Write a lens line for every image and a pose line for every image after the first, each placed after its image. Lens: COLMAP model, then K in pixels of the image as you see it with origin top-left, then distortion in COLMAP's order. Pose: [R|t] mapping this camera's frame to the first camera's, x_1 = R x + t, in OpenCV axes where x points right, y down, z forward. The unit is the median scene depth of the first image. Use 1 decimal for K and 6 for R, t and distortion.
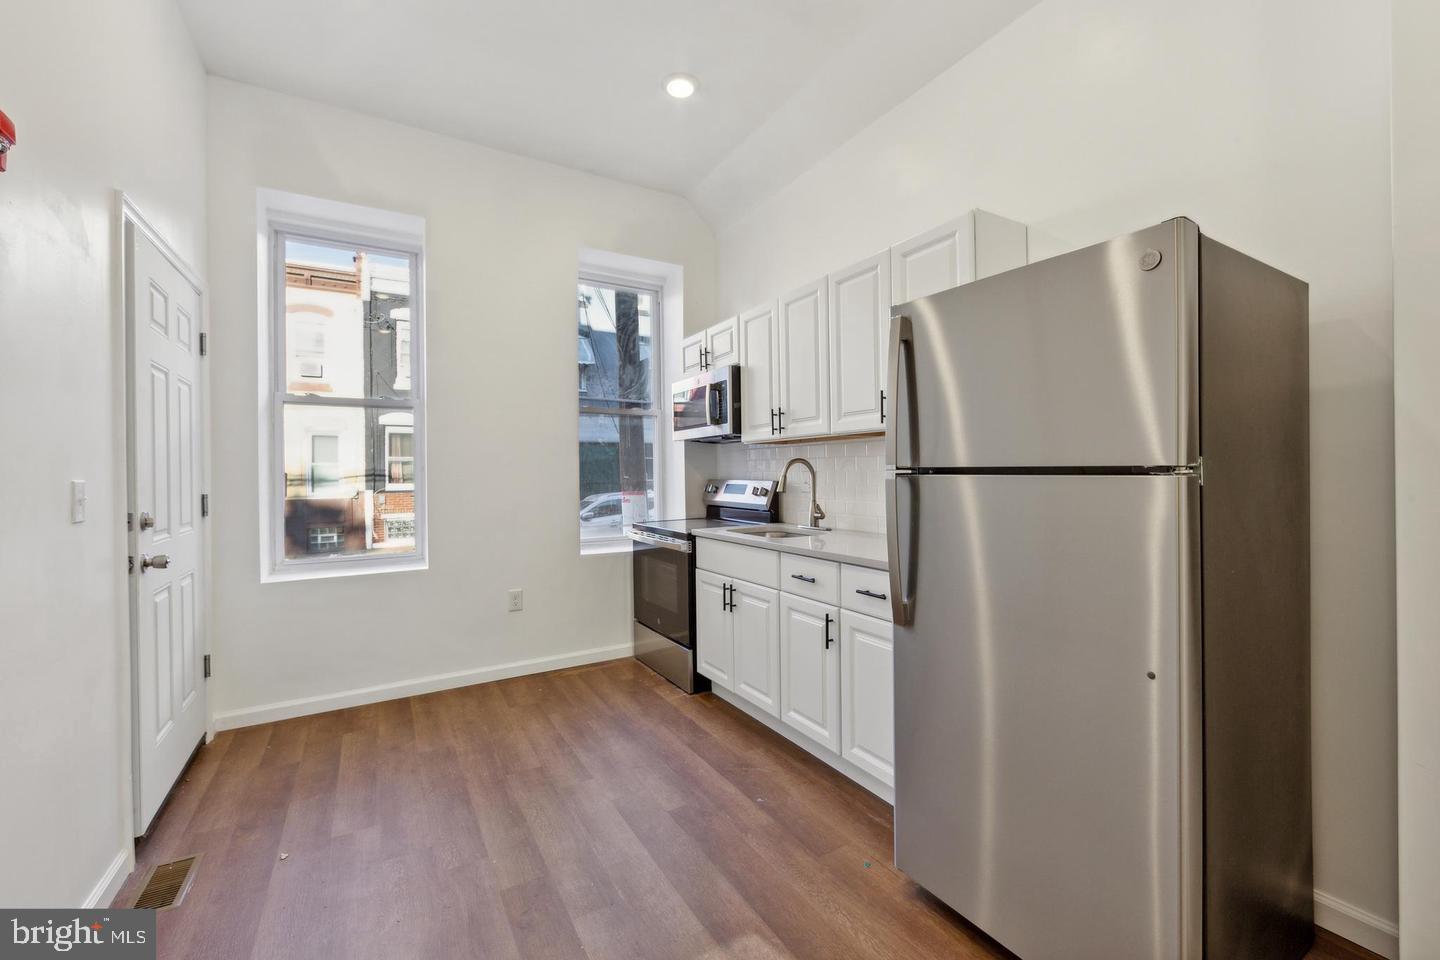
lens RADIAL K [[577.2, 0, 692.2], [0, 577.2, 473.2], [0, 0, 1]] dist [-0.004412, 0.000628]
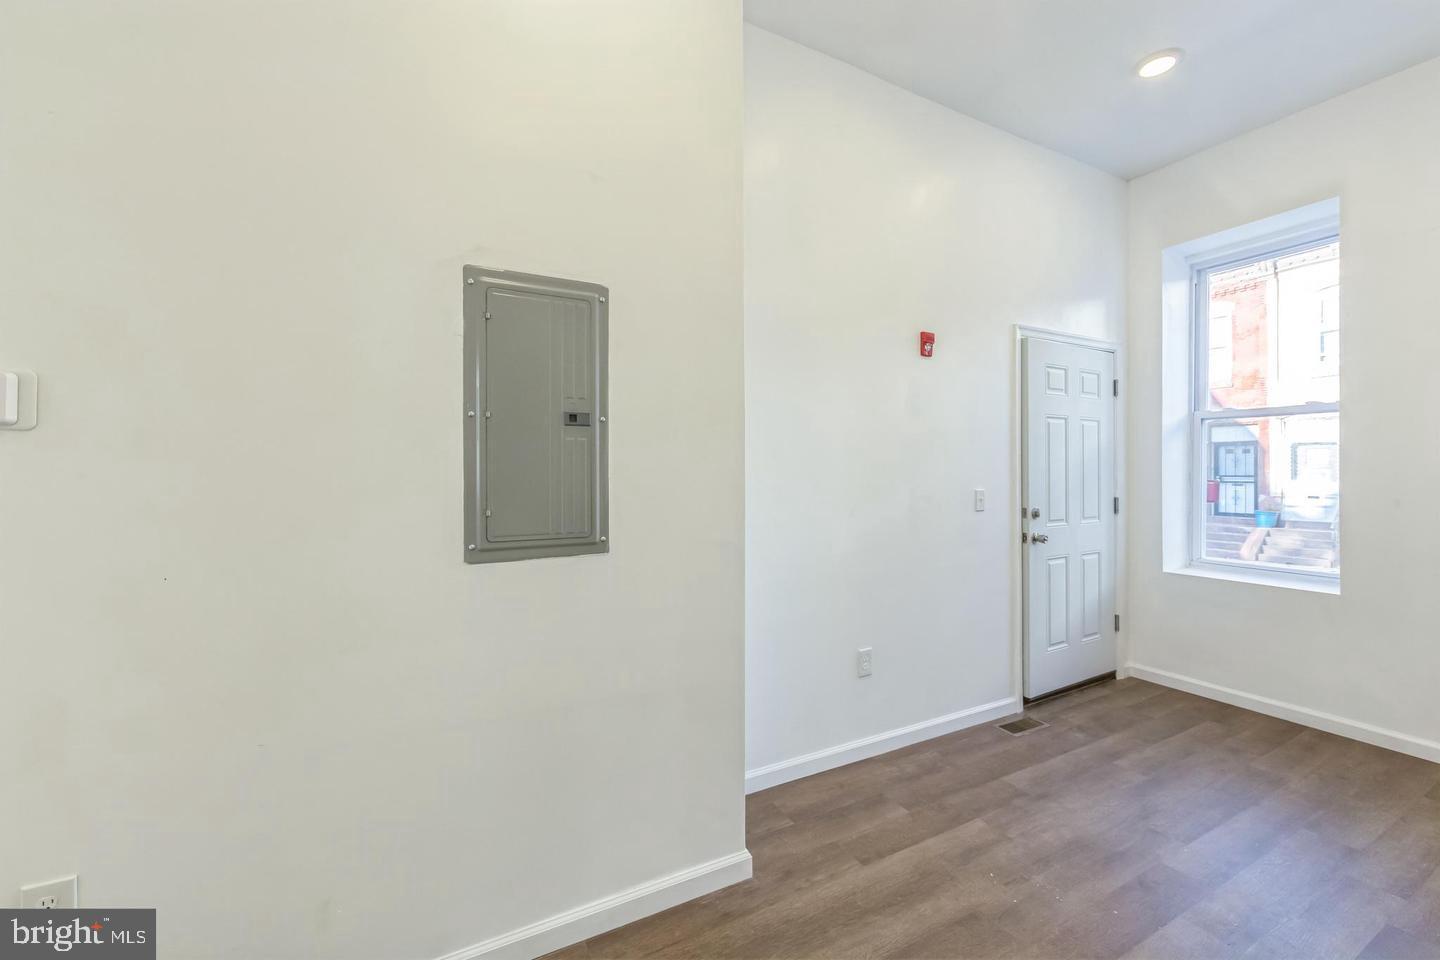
lens RADIAL K [[577.2, 0, 735.4], [0, 577.2, 474.2], [0, 0, 1]] dist [-0.004412, 0.000628]
pose [[-0.014355, 0.016894, -0.999754, 0.545922], [0.002125, 0.999856, 0.016866, -0.044564], [0.999895, -0.001882, -0.014389, 0.115259]]
